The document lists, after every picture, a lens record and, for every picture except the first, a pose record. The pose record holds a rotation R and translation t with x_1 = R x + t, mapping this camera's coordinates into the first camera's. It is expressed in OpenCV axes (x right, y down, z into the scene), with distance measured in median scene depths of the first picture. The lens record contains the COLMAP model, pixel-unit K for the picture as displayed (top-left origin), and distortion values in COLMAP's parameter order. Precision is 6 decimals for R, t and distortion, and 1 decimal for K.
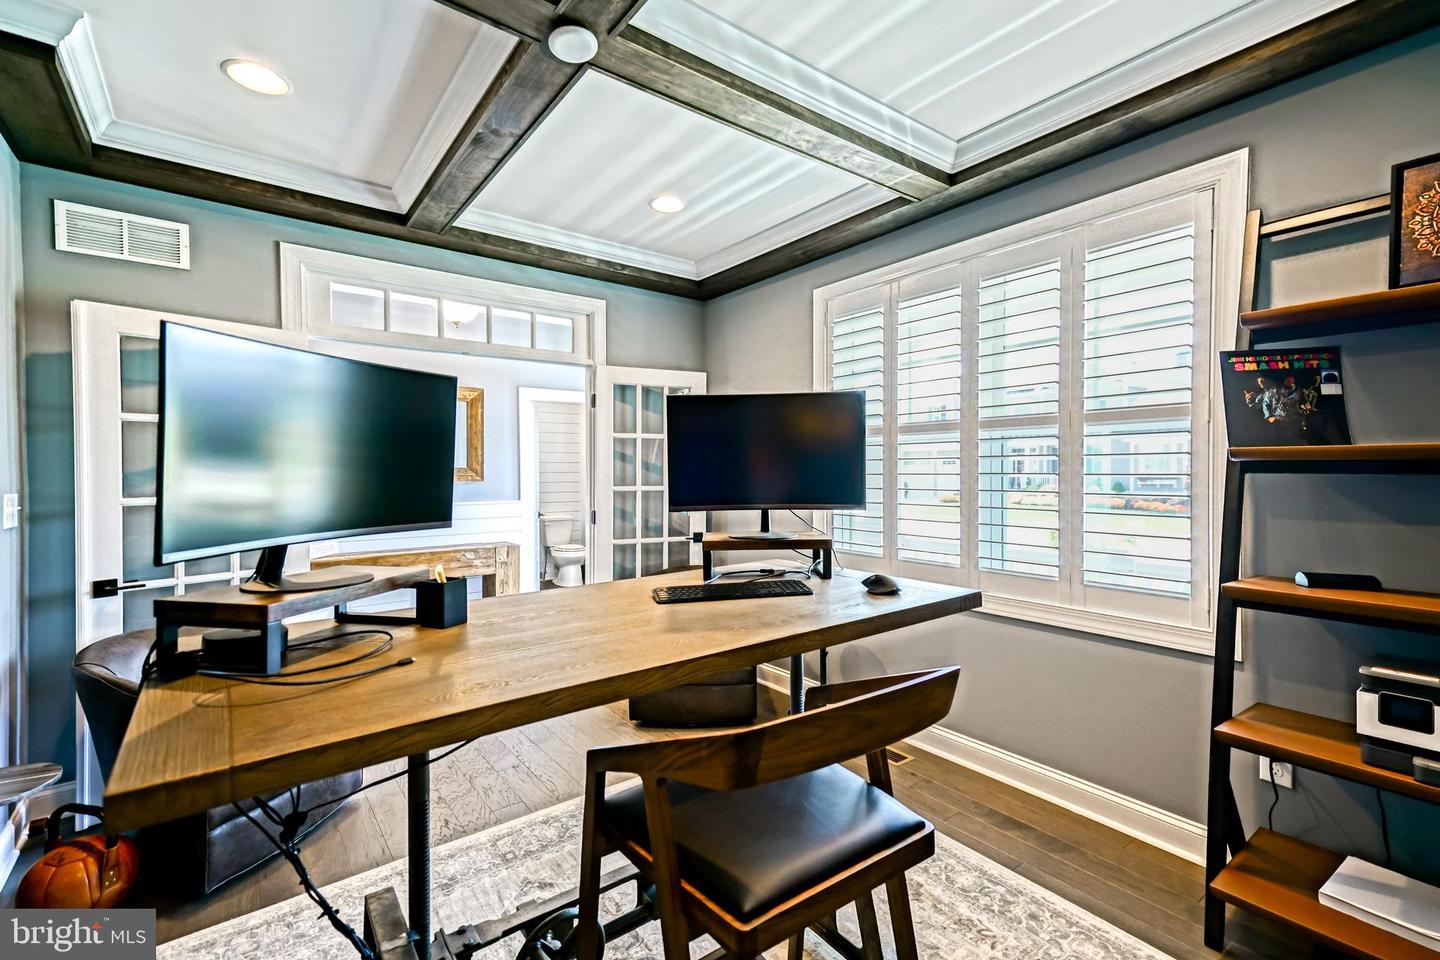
lens RADIAL K [[639.4, 0, 697.7], [0, 639.4, 478.7], [0, 0, 1]] dist [0.037946, 0.000031]
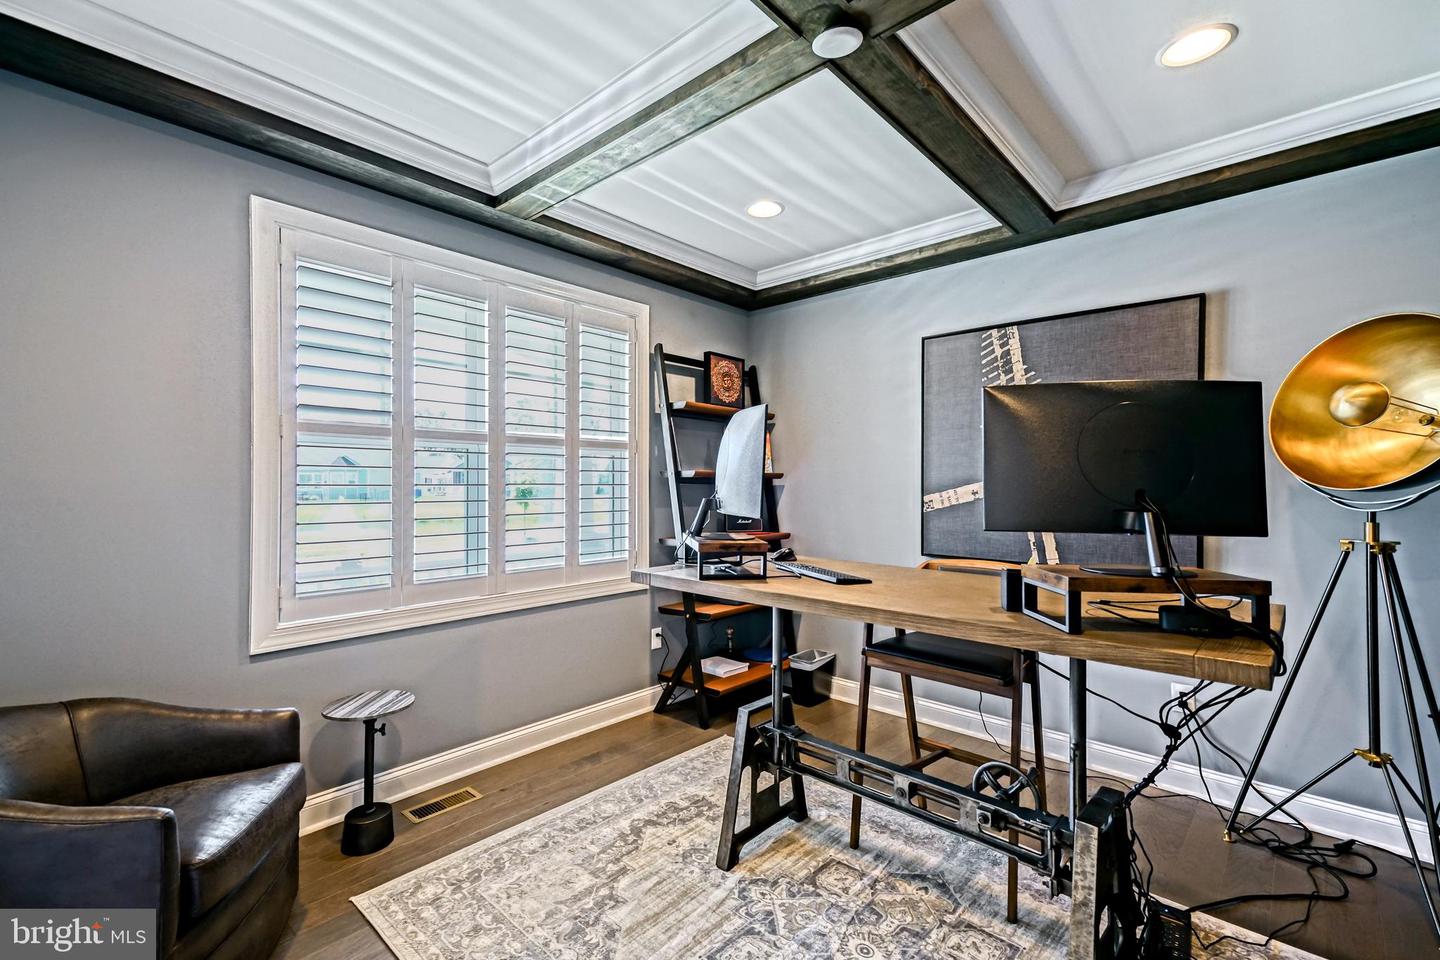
lens RADIAL K [[639.4, 0, 697.7], [0, 639.4, 478.7], [0, 0, 1]] dist [0.037946, 0.000031]
pose [[-0.185884, 0.004803, 0.982560, -0.740324], [0.007355, 0.999967, -0.003496, -0.011996], [-0.982544, 0.006577, -0.185913, 0.953357]]
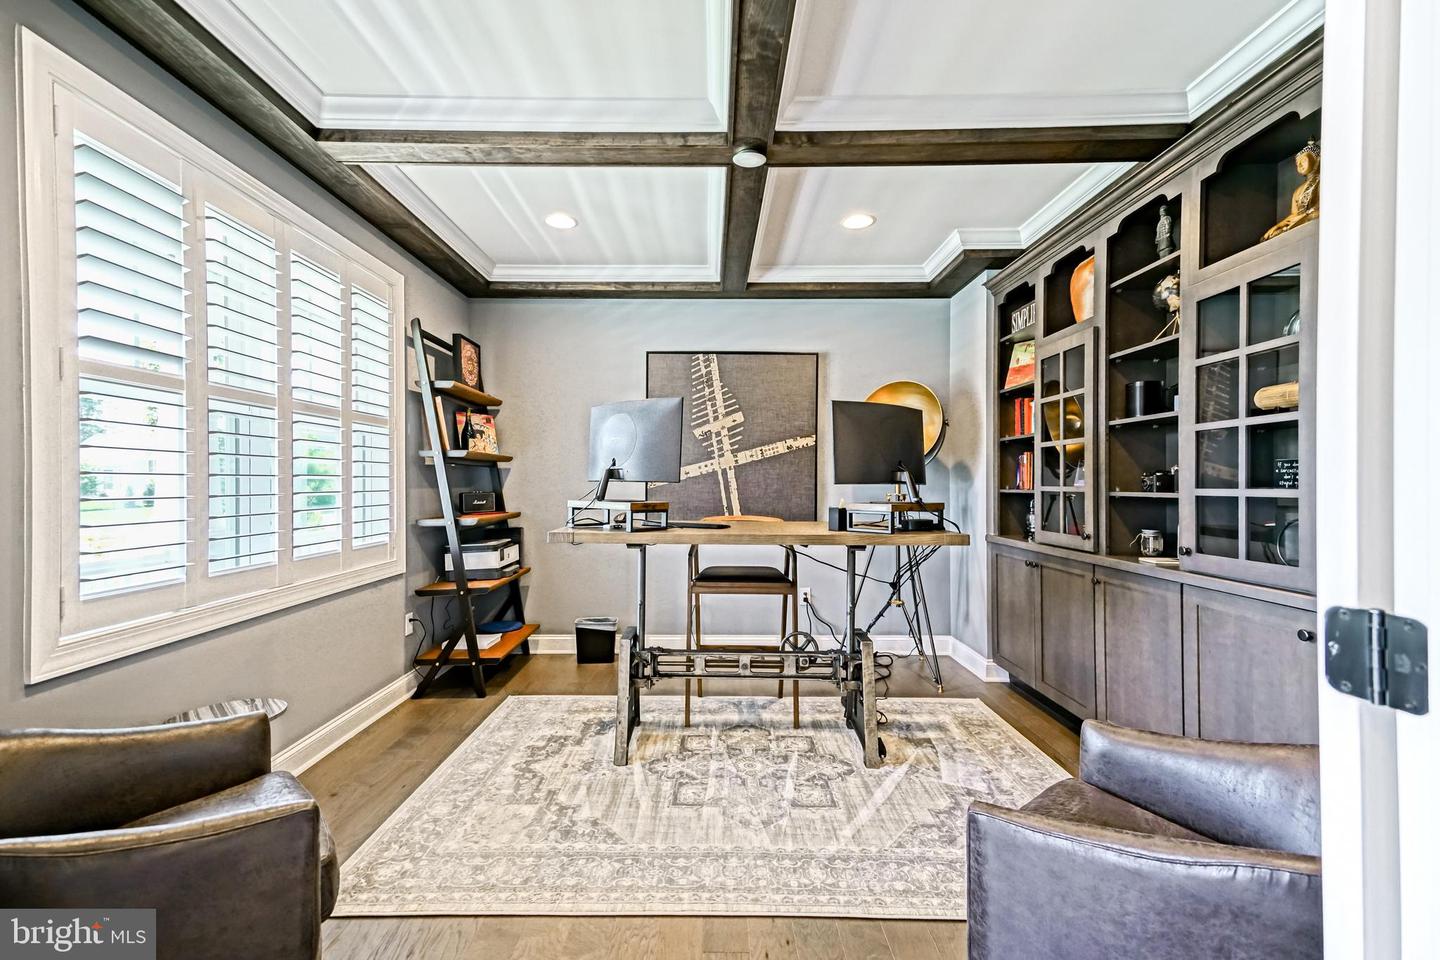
lens RADIAL K [[639.4, 0, 697.7], [0, 639.4, 478.7], [0, 0, 1]] dist [0.037946, 0.000031]
pose [[-0.796533, -0.001013, 0.604594, -0.648387], [0.002626, 0.999983, 0.005136, 0.021370], [-0.604589, 0.005679, -0.796518, 1.512191]]
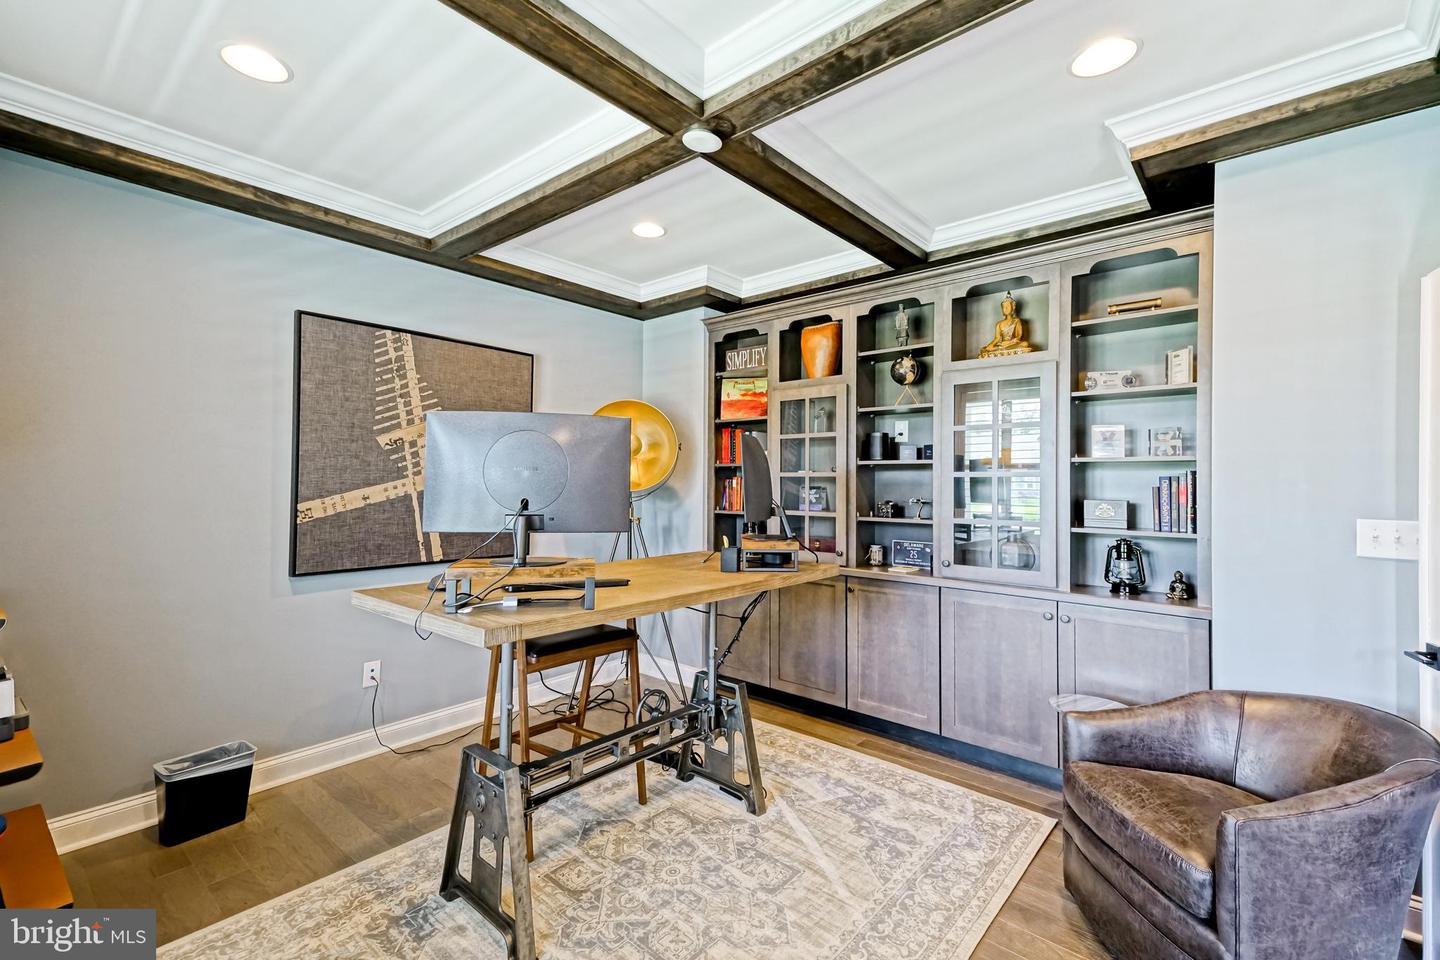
lens RADIAL K [[647.1, 0, 713.8], [0, 647.1, 473.0], [0, 0, 1]] dist [0.037337, 0.000202]
pose [[-0.974235, -0.010448, -0.225293, 0.041099], [-0.010766, 0.999942, 0.000185, -0.037202], [0.225278, 0.002606, -0.974291, 1.493551]]
